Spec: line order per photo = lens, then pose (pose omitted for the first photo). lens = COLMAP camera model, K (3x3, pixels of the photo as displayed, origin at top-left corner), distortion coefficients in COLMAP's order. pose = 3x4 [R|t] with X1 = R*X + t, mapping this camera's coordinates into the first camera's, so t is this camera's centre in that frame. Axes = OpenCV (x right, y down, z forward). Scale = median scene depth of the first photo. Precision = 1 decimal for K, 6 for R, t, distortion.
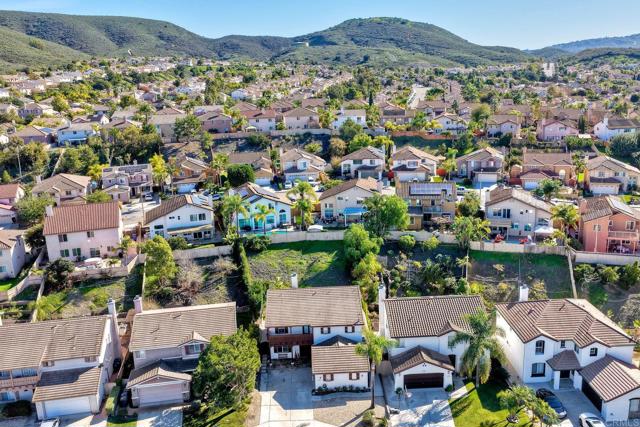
lens RADIAL K [[520.4, 0, 321.8], [0, 520.4, 214.2], [0, 0, 1]] dist [-0.011674, 0.021795]
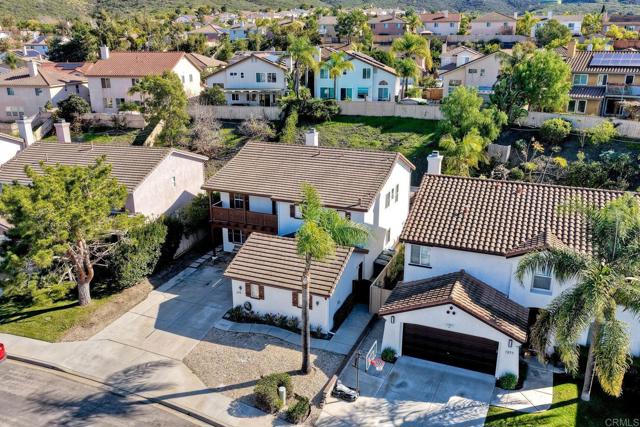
lens RADIAL K [[520.4, 0, 317.7], [0, 520.4, 214.7], [0, 0, 1]] dist [-0.011674, 0.021795]
pose [[0.912727, 0.165773, -0.373427, 0.238495], [-0.130965, 0.984468, 0.116926, 0.175333], [0.387010, -0.057816, 0.920261, 0.566791]]
